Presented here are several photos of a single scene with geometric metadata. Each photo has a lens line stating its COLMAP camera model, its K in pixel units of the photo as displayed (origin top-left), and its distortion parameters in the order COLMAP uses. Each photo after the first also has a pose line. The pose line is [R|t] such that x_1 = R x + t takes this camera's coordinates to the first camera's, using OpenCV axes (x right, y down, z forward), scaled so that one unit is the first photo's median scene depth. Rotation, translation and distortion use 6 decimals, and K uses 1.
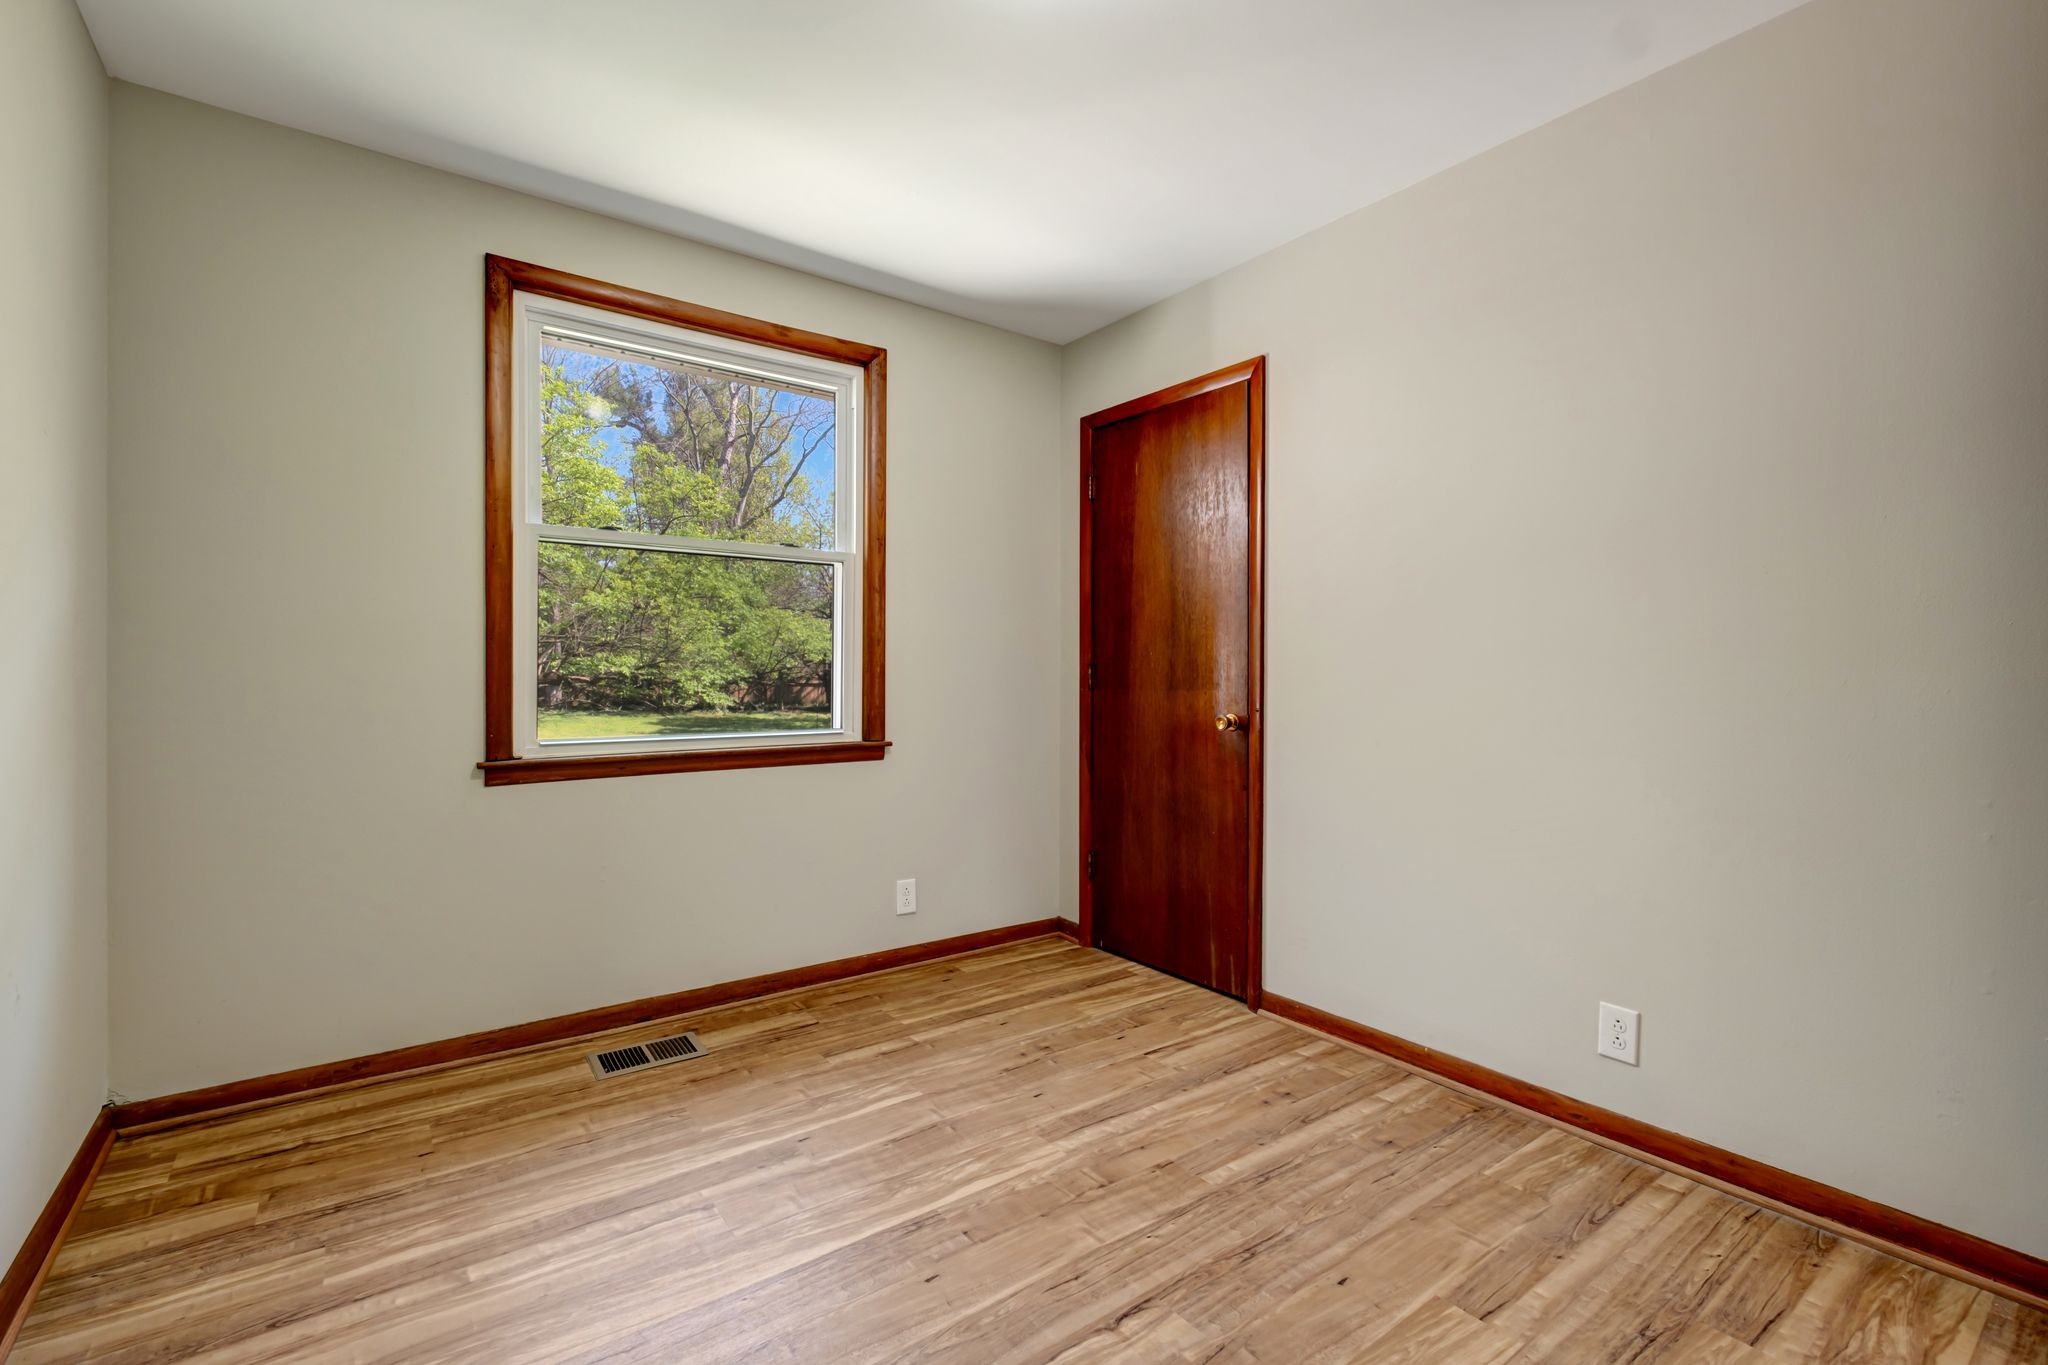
lens RADIAL K [[890.0, 0, 1042.3], [0, 890.0, 682.7], [0, 0, 1]] dist [0.005208, -0.003630]
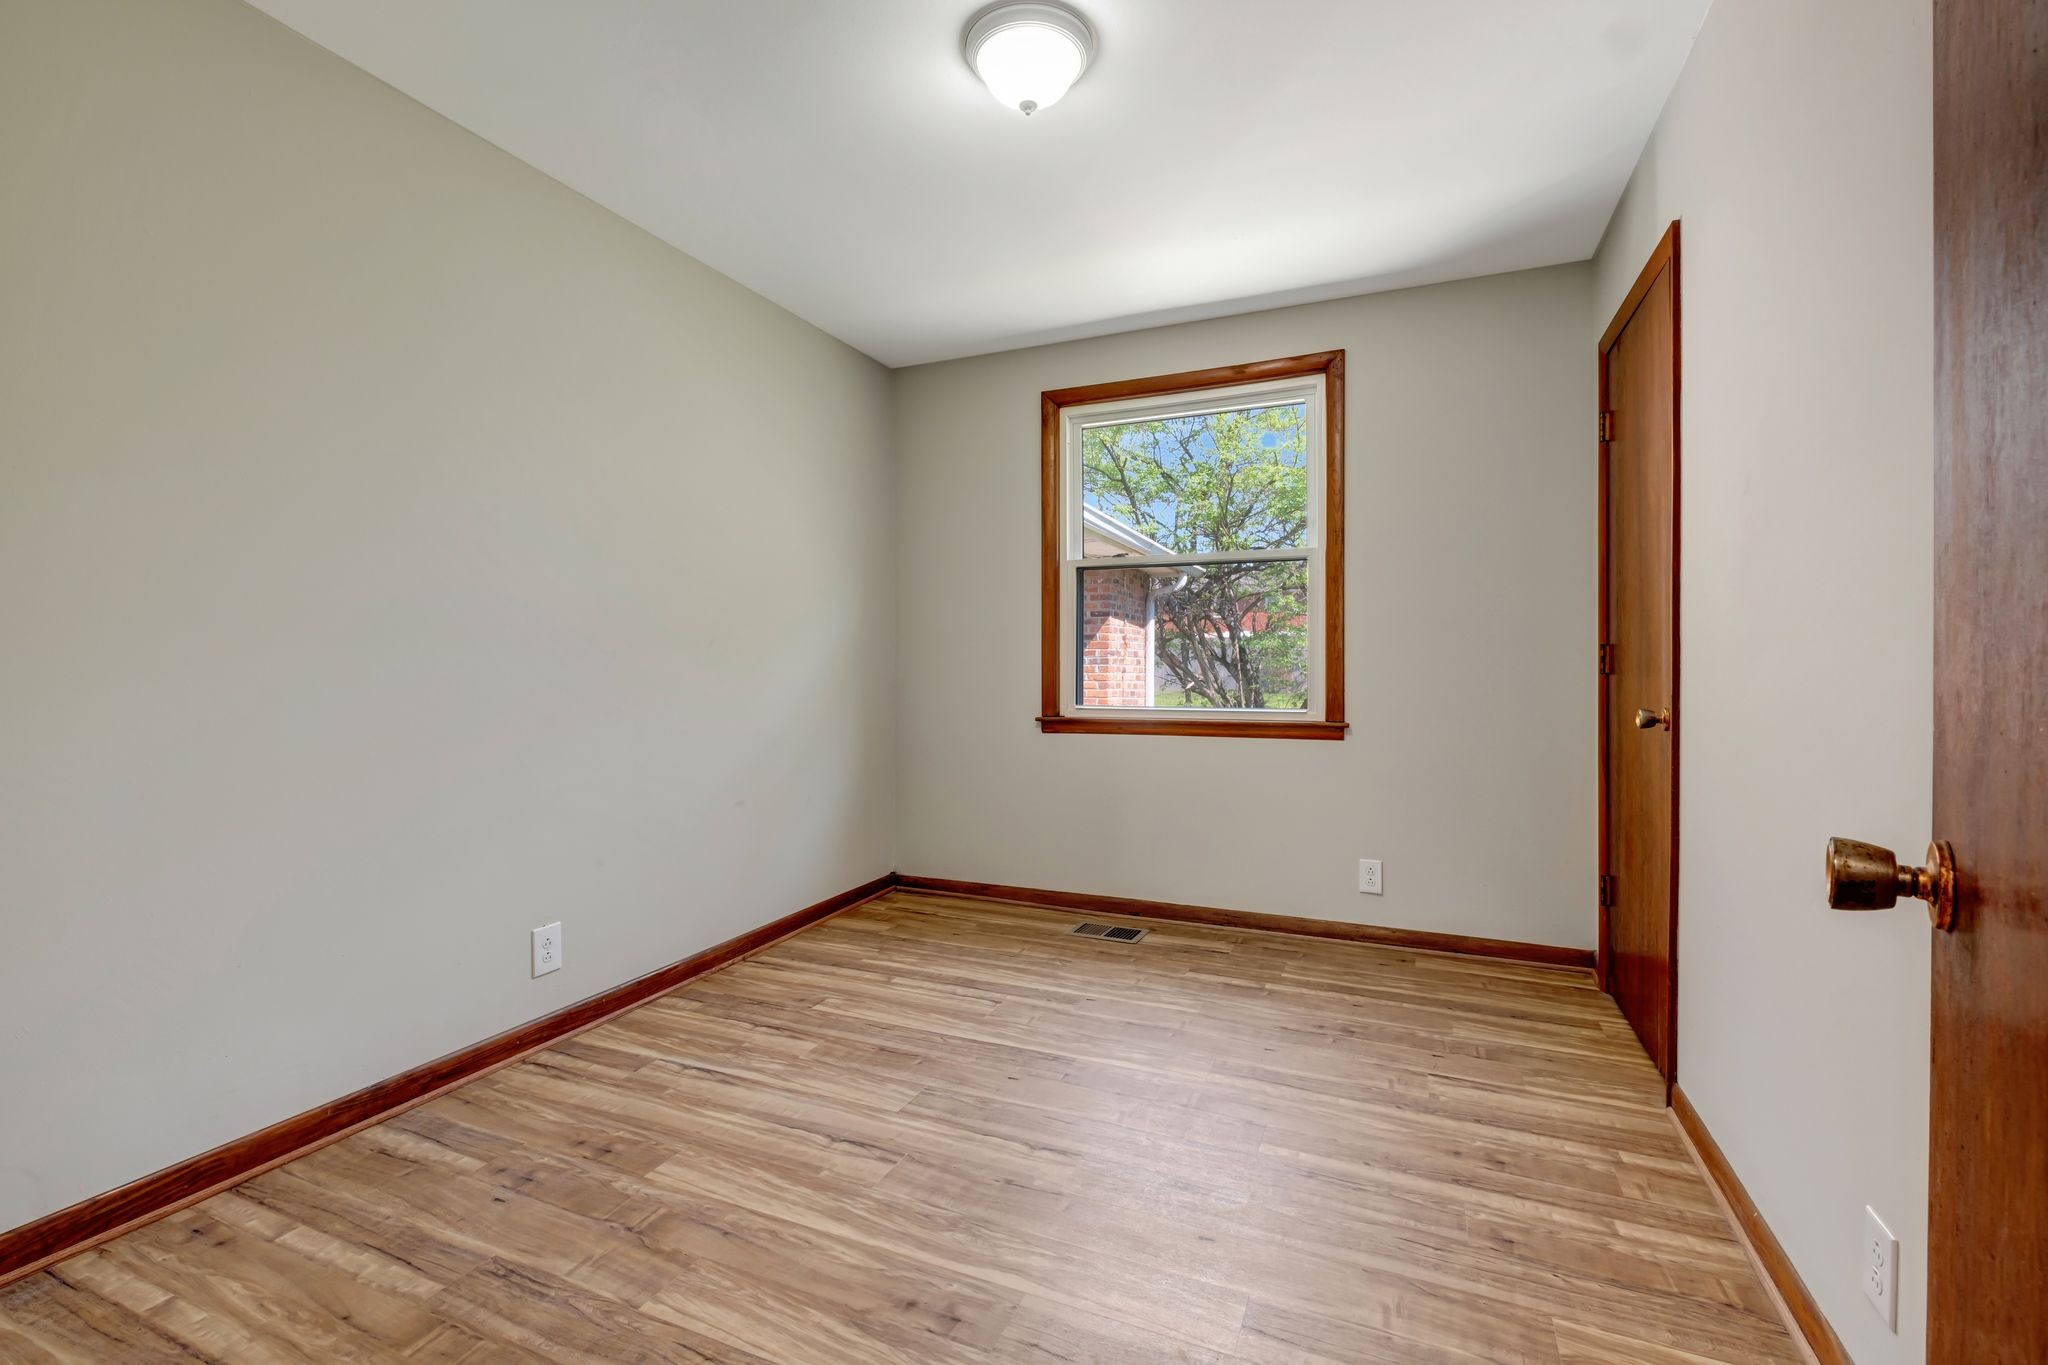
lens RADIAL K [[890.0, 0, 1014.3], [0, 890.0, 674.5], [0, 0, 1]] dist [0.005208, -0.003630]
pose [[0.495967, 0.006038, -0.868321, 0.671340], [-0.004317, 0.999981, 0.004488, 0.006944], [0.868331, 0.001522, 0.495983, 0.174213]]
